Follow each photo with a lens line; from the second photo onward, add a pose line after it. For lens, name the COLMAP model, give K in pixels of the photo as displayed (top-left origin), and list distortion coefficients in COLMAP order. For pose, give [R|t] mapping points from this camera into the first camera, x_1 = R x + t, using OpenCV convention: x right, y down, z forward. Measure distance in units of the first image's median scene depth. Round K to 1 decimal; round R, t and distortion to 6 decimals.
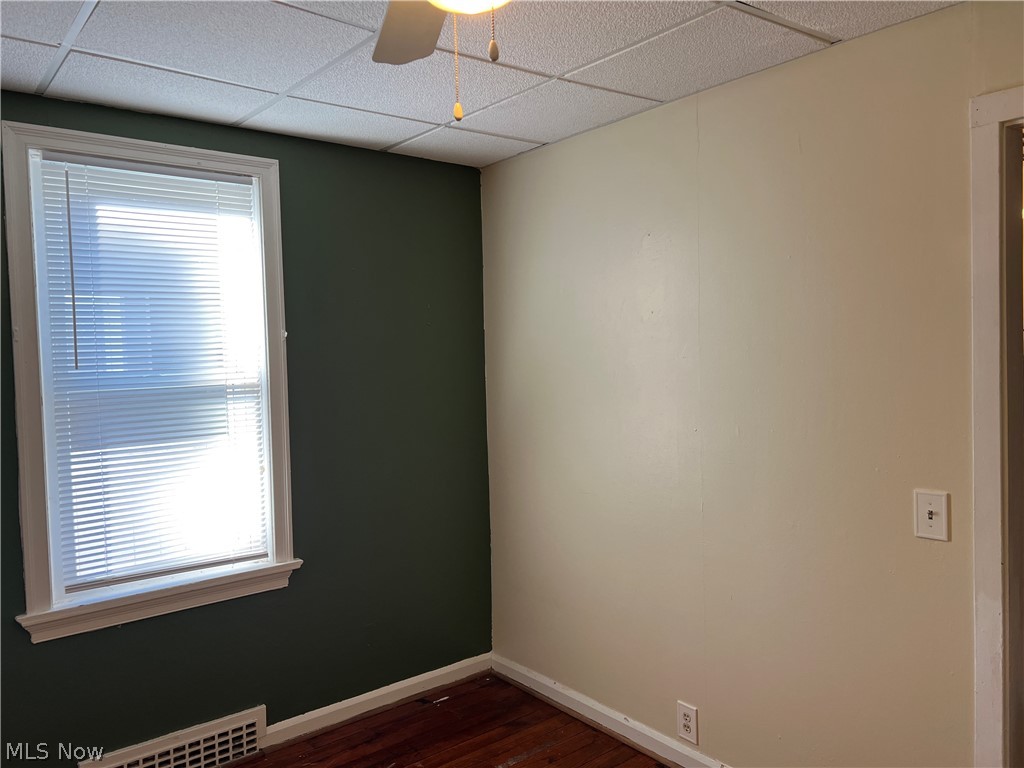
lens RADIAL K [[778.5, 0, 507.5], [0, 778.5, 378.8], [0, 0, 1]] dist [0.026849, -0.011759]
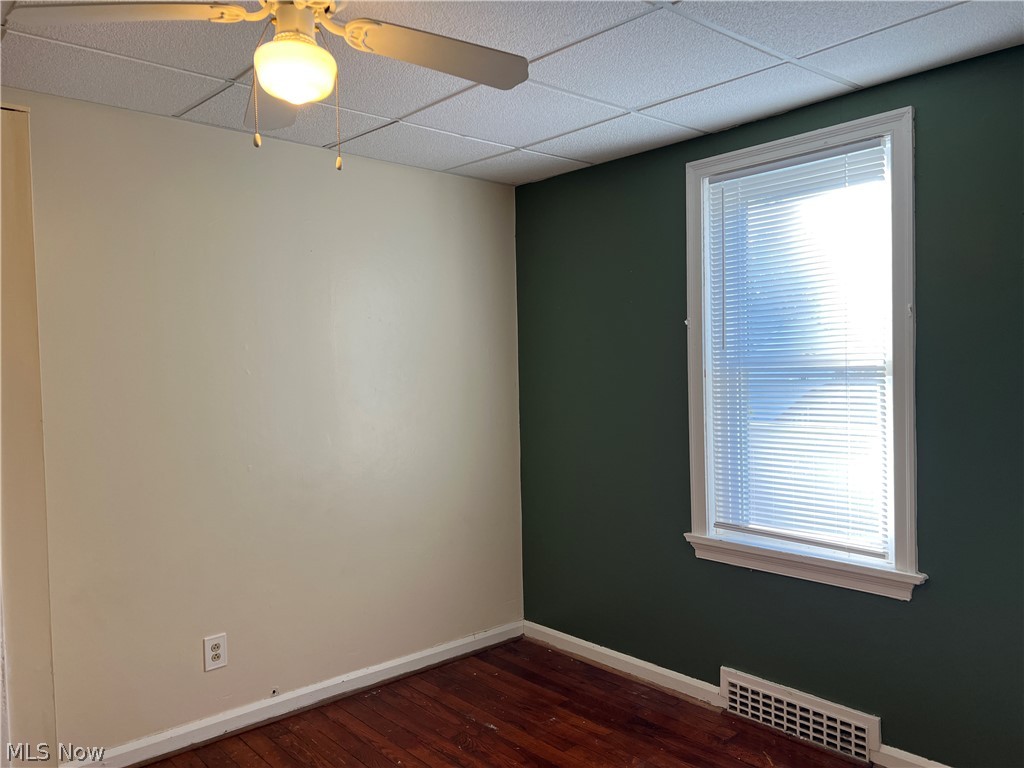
lens RADIAL K [[778.5, 0, 507.7], [0, 778.5, 388.7], [0, 0, 1]] dist [0.026849, -0.011759]
pose [[0.032610, 0.053199, -0.998051, 0.598999], [-0.015209, 0.998493, 0.052726, -0.009013], [0.999352, 0.013459, 0.033370, 0.560499]]
